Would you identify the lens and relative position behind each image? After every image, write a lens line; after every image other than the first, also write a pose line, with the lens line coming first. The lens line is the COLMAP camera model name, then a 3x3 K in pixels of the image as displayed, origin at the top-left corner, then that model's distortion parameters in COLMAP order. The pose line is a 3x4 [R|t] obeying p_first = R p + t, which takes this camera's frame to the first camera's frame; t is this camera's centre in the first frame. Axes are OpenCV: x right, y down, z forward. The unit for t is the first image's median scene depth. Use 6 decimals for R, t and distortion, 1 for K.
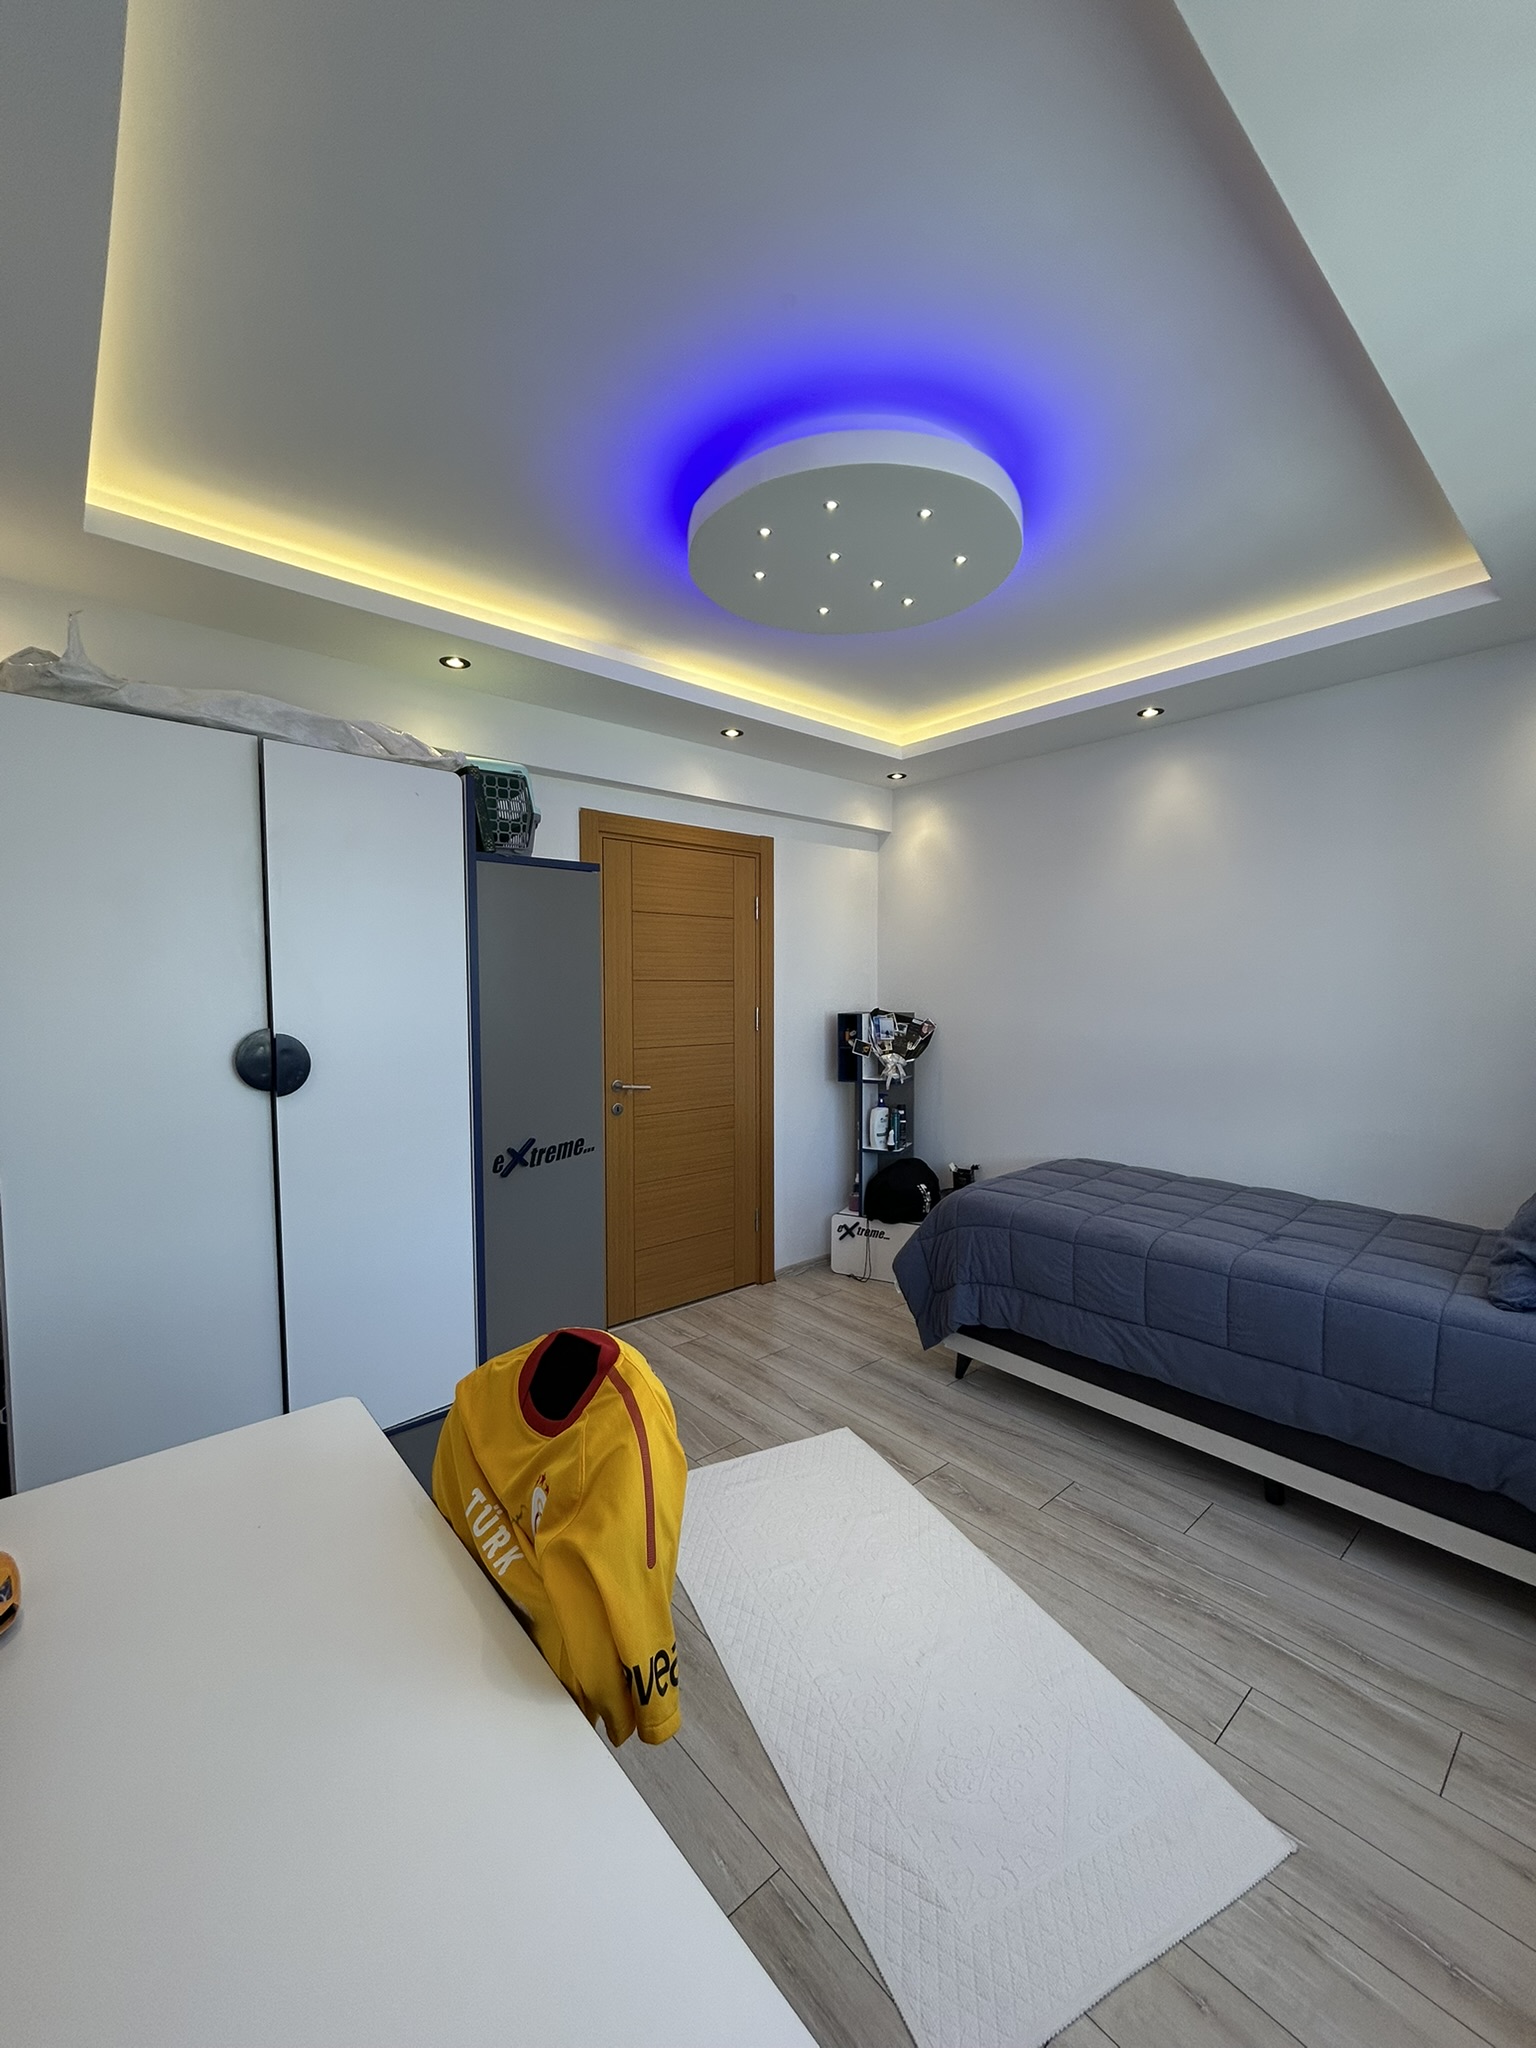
lens RADIAL K [[822.1, 0, 766.3], [0, 822.1, 1023.1], [0, 0, 1]] dist [-0.002876, 0.000176]
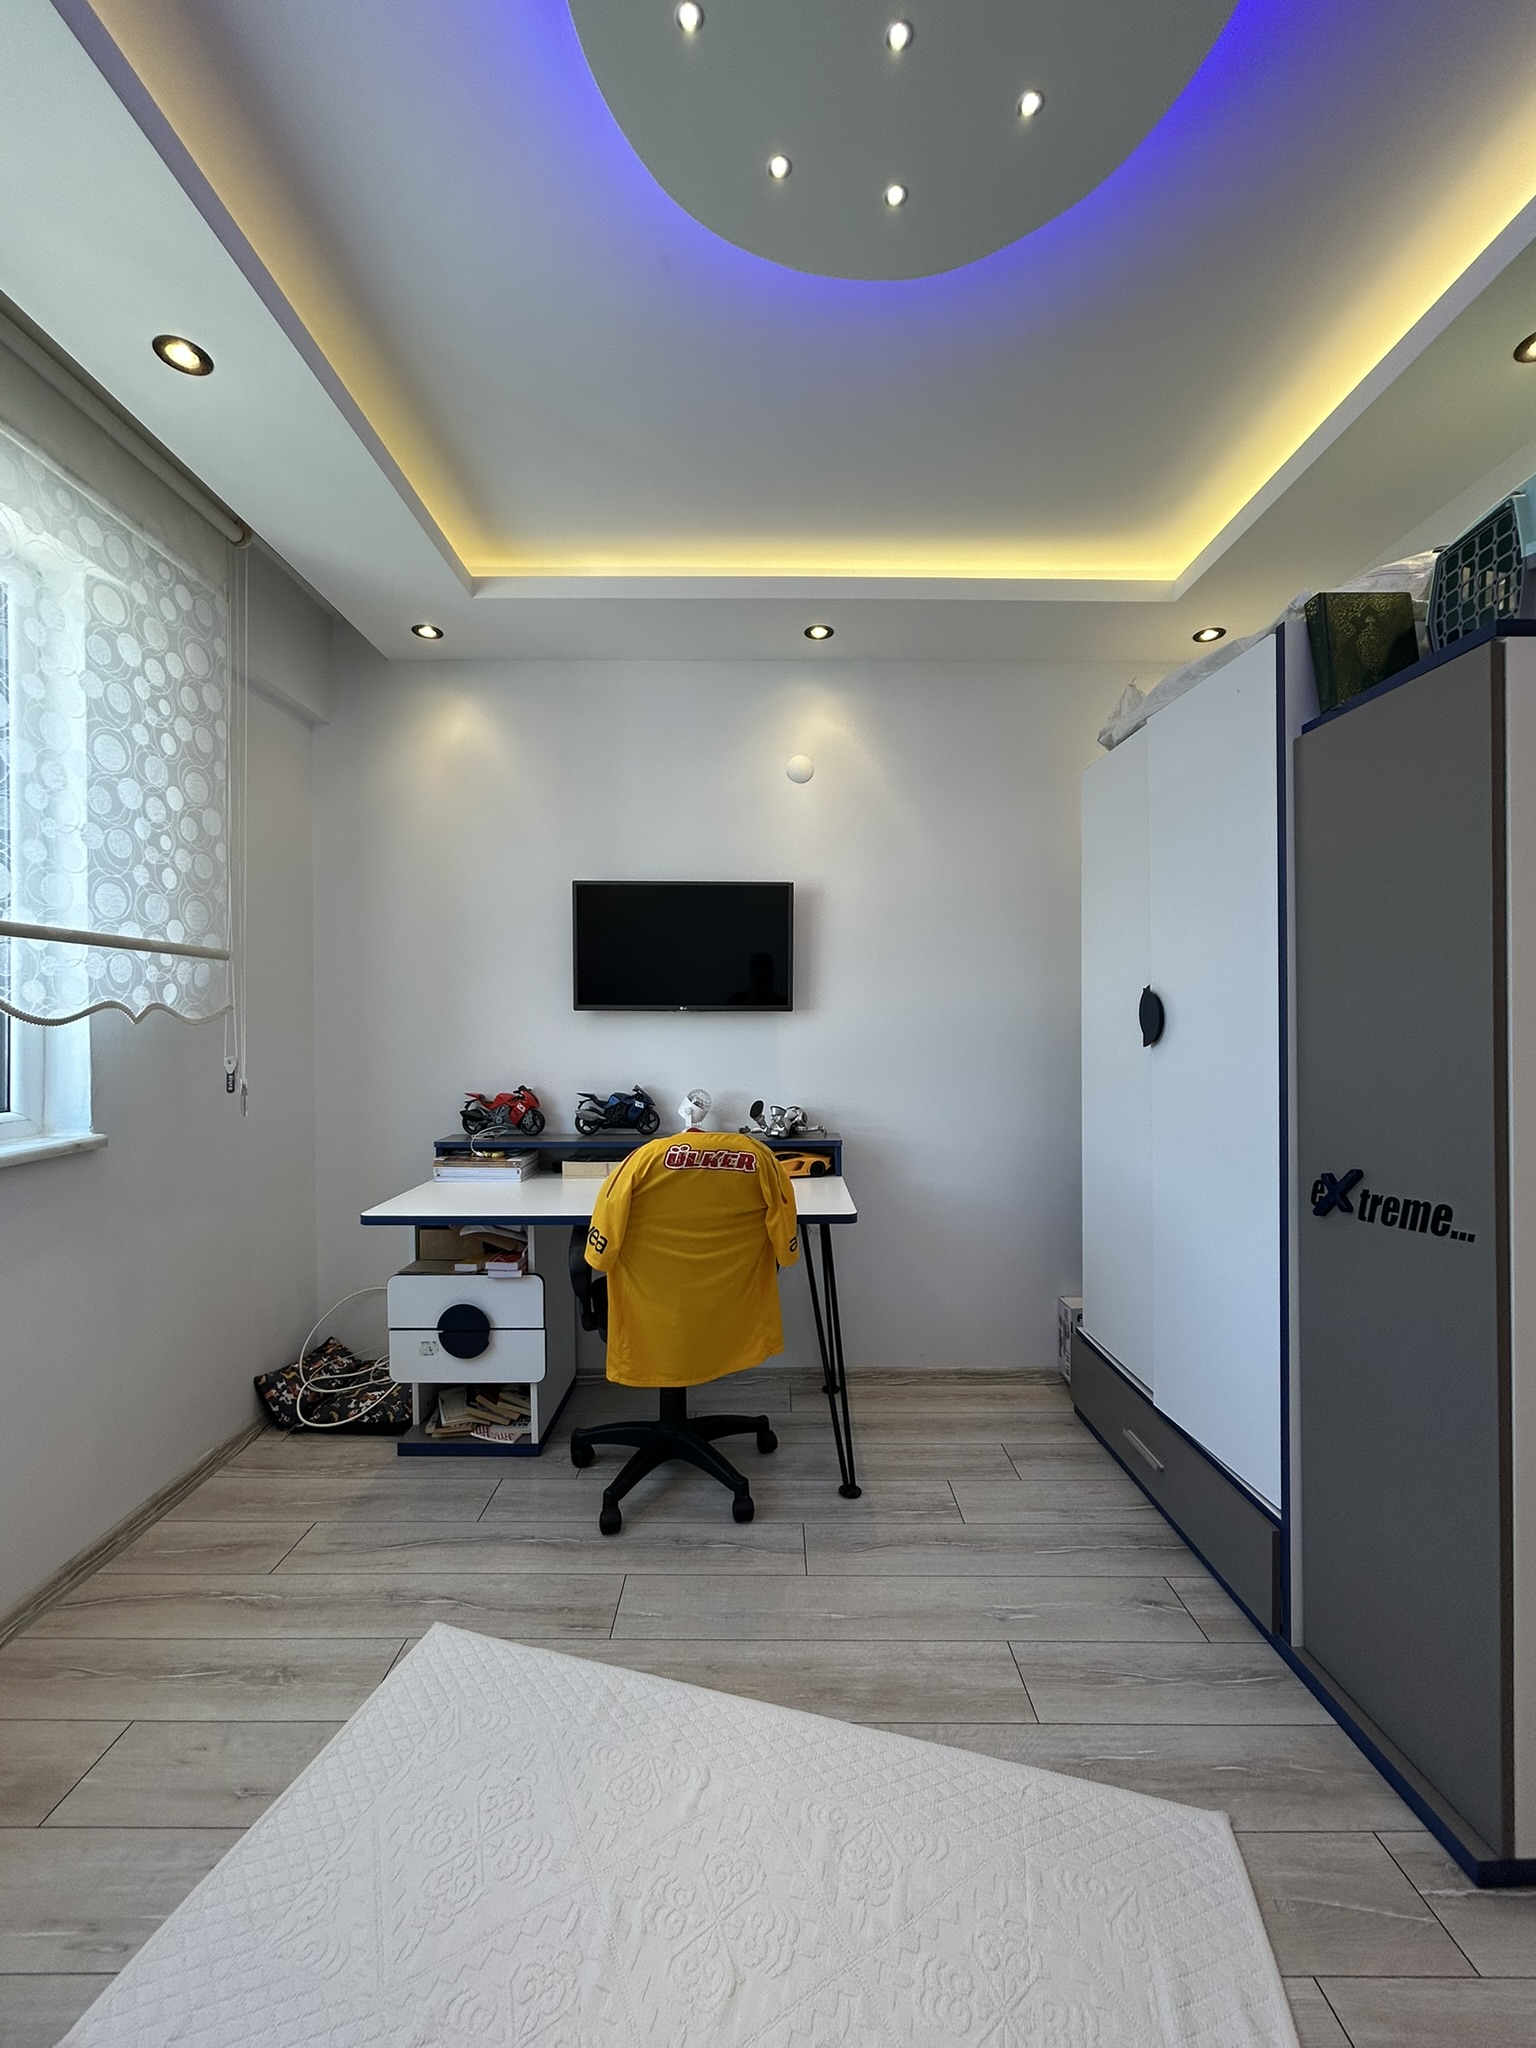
lens RADIAL K [[822.1, 0, 766.3], [0, 822.1, 1023.1], [0, 0, 1]] dist [-0.002876, 0.000176]
pose [[-0.658259, 0.004094, -0.752780, 0.429621], [-0.038589, 0.998487, 0.039174, 0.029612], [0.751801, 0.054835, -0.657106, 1.060162]]
